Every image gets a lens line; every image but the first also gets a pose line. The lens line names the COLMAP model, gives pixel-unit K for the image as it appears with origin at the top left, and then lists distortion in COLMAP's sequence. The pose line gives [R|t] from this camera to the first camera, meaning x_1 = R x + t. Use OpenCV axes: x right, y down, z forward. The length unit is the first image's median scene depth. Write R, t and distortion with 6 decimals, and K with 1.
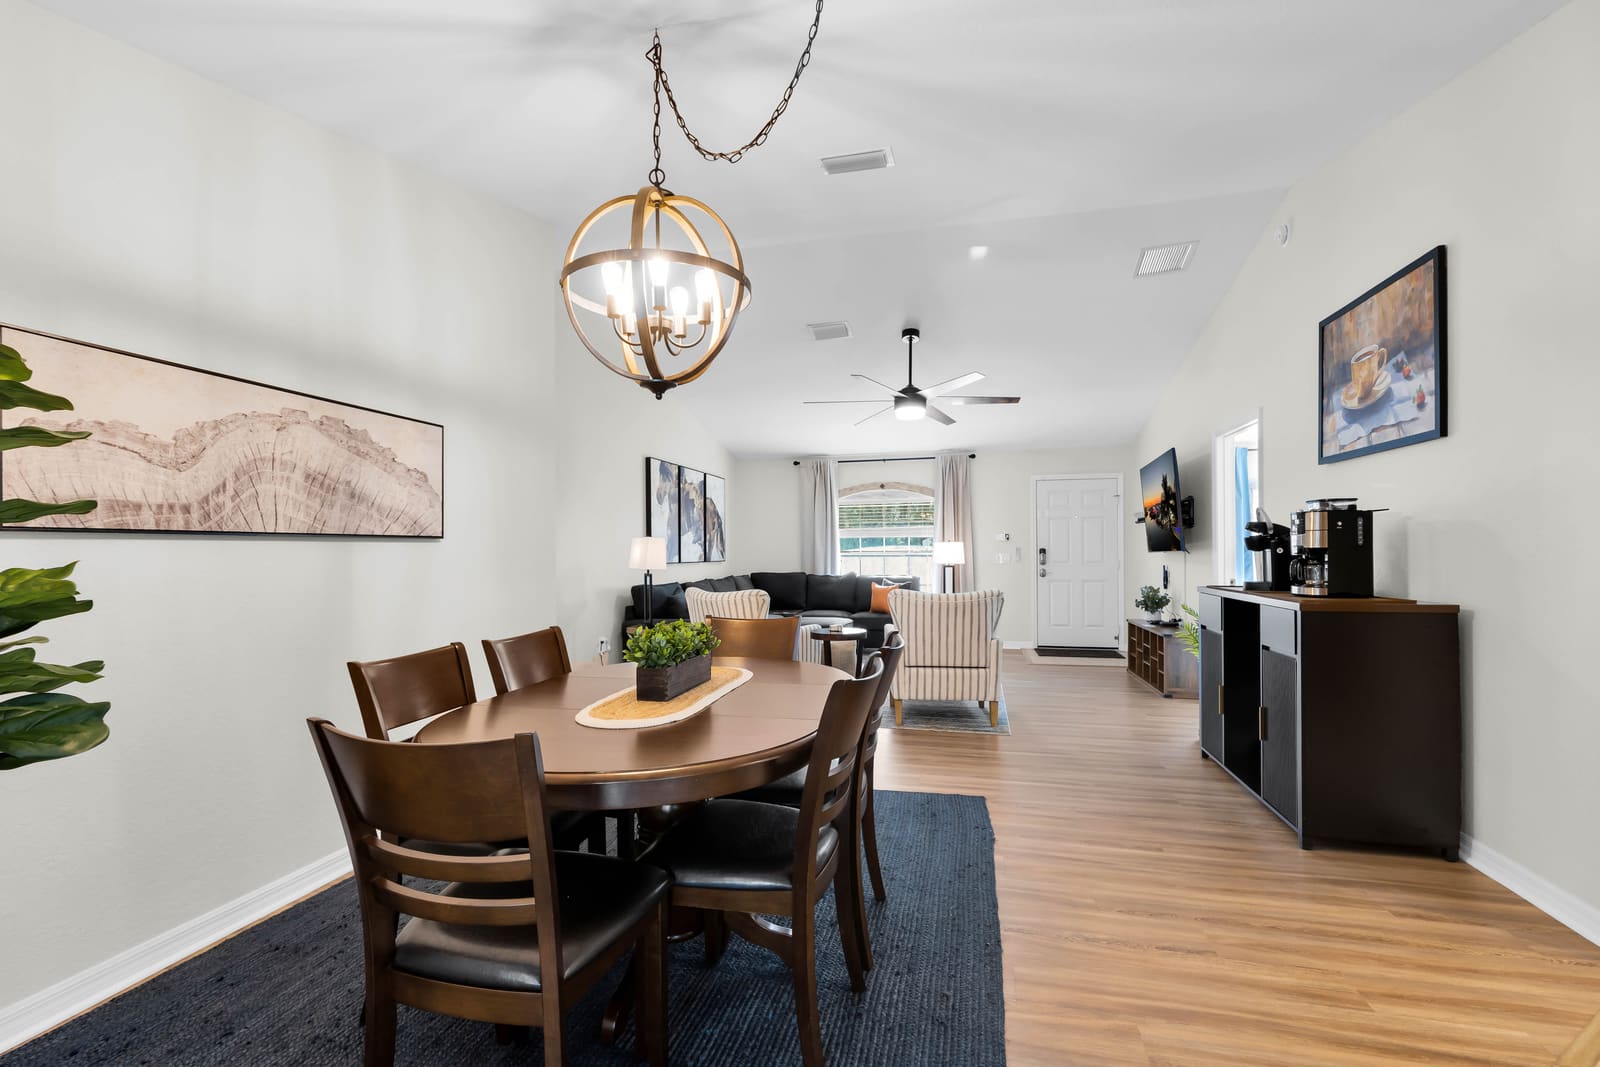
lens RADIAL K [[711.2, 0, 801.4], [0, 711.2, 543.3], [0, 0, 1]] dist [0.001460, 0.000026]
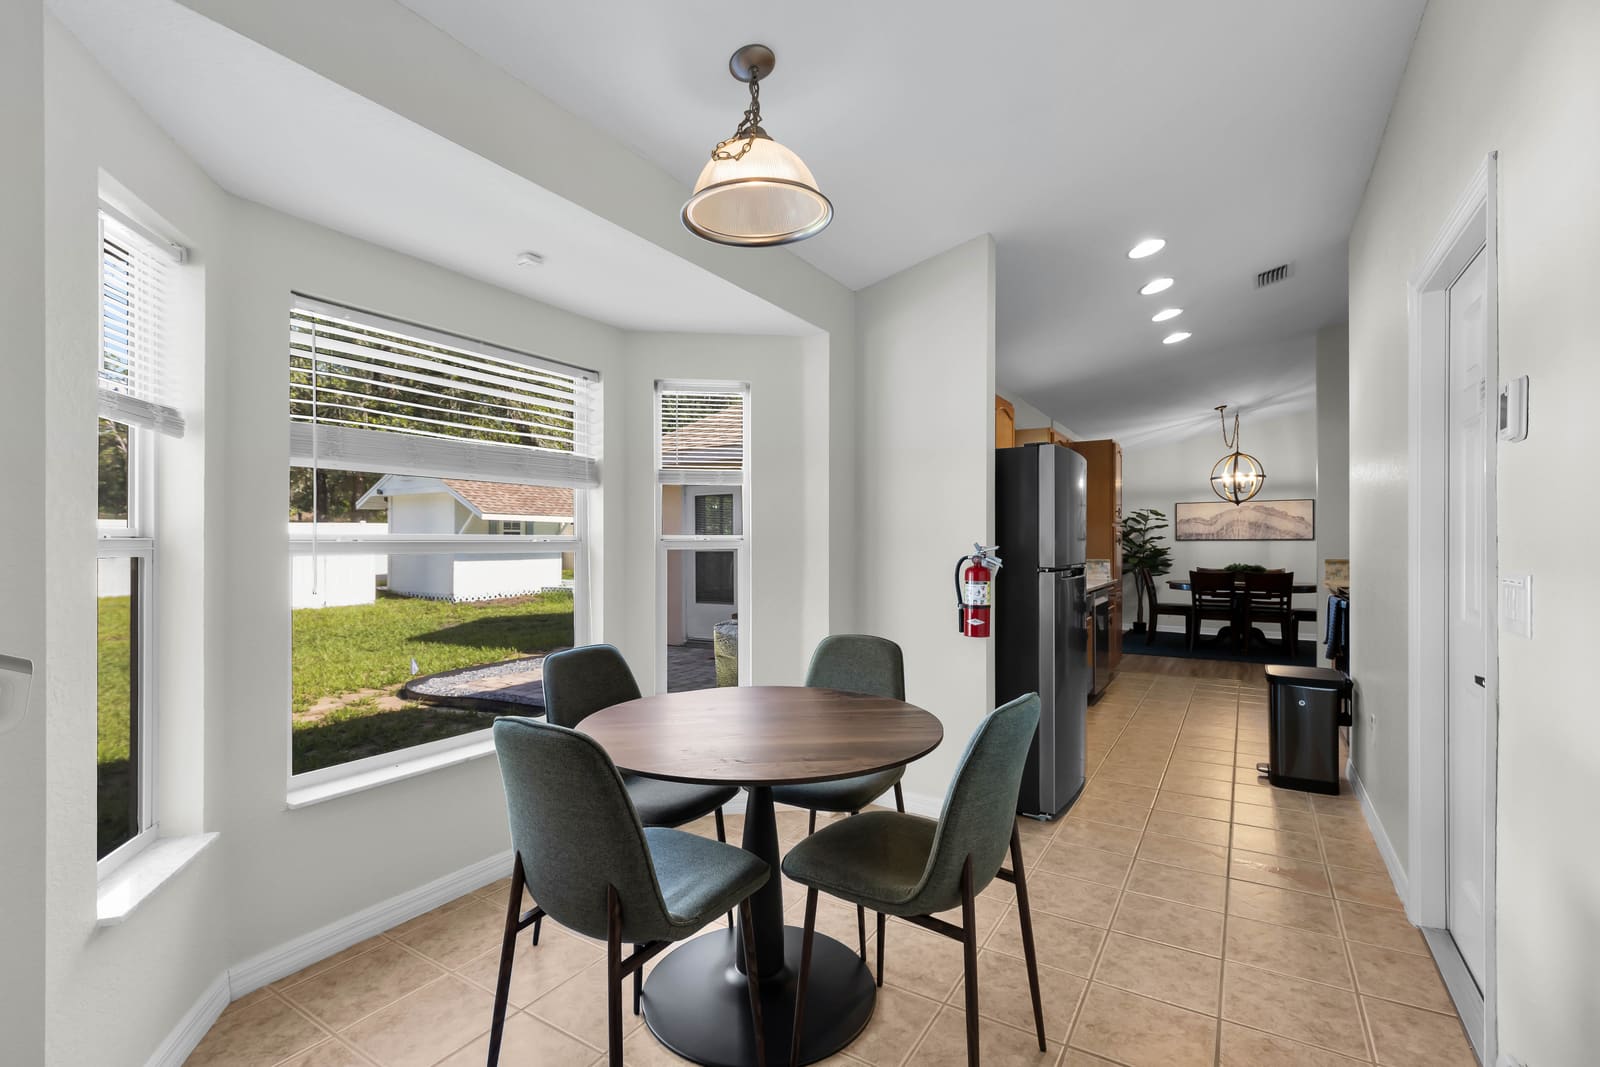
lens RADIAL K [[711.2, 0, 801.0], [0, 711.2, 536.7], [0, 0, 1]] dist [0.001460, 0.000026]
pose [[-0.319763, -0.000874, -0.947497, 4.274738], [0.008922, 0.999952, -0.003933, -0.037818], [0.947455, -0.009711, -0.319740, -0.025094]]
